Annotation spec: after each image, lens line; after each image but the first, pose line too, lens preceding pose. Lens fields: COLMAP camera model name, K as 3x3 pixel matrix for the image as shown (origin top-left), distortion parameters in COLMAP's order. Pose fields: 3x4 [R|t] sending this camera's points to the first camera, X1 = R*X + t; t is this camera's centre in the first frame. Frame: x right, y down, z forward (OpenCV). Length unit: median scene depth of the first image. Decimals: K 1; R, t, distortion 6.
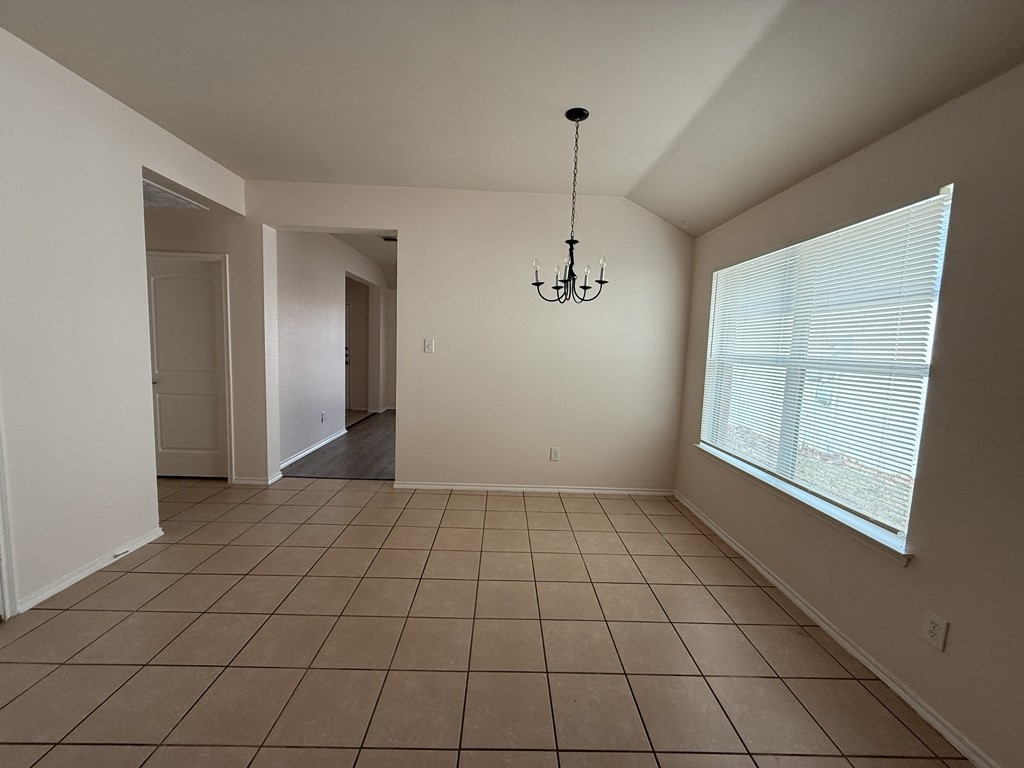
lens RADIAL K [[408.2, 0, 512.0], [0, 408.2, 384.0], [0, 0, 1]] dist [0.000566, 0.000189]
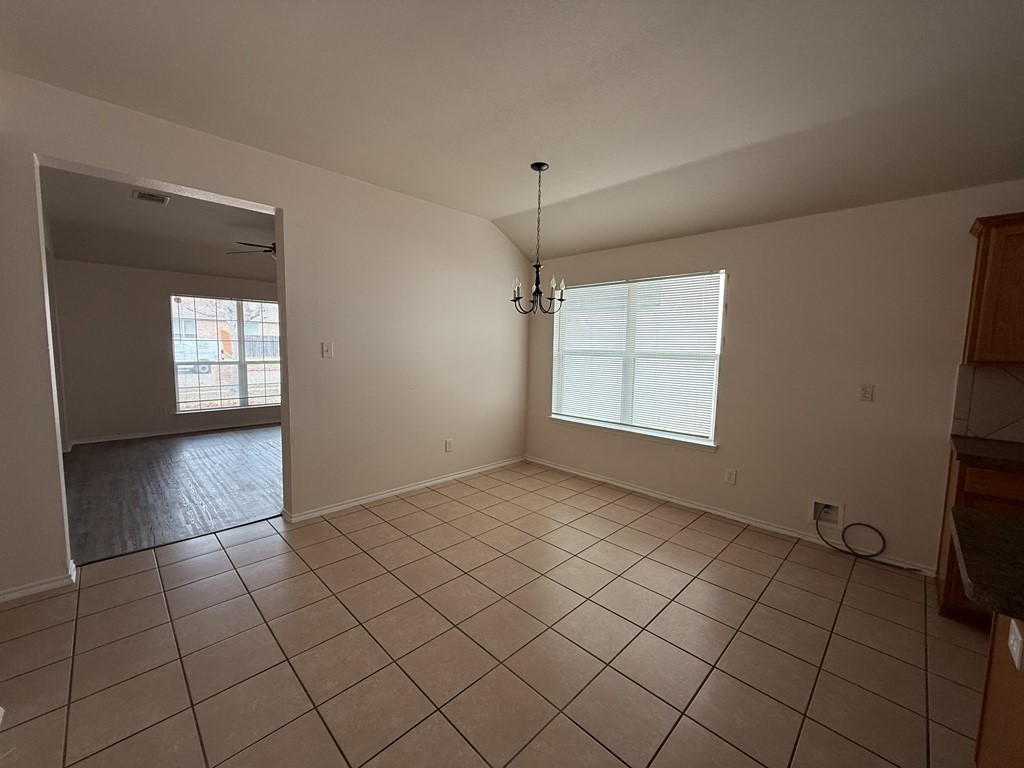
lens RADIAL K [[408.2, 0, 512.0], [0, 408.2, 384.0], [0, 0, 1]] dist [0.000566, 0.000189]
pose [[0.719398, -0.087851, 0.689020, -0.650228], [0.073965, 0.996018, 0.049768, -0.042365], [-0.690648, 0.015160, 0.723032, 0.116528]]
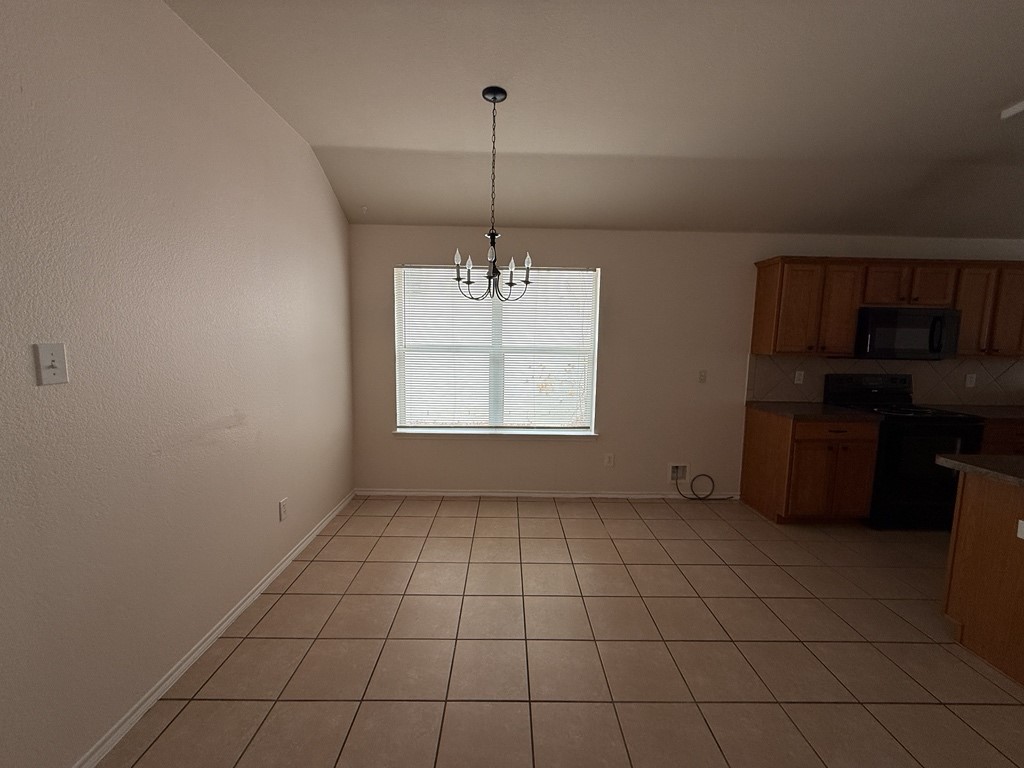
lens RADIAL K [[408.2, 0, 512.0], [0, 408.2, 384.0], [0, 0, 1]] dist [0.000566, 0.000189]
pose [[0.006015, -0.146815, 0.989146, -0.650138], [0.080082, 0.986057, 0.145870, -0.117019], [-0.996770, 0.078335, 0.017688, 0.772508]]
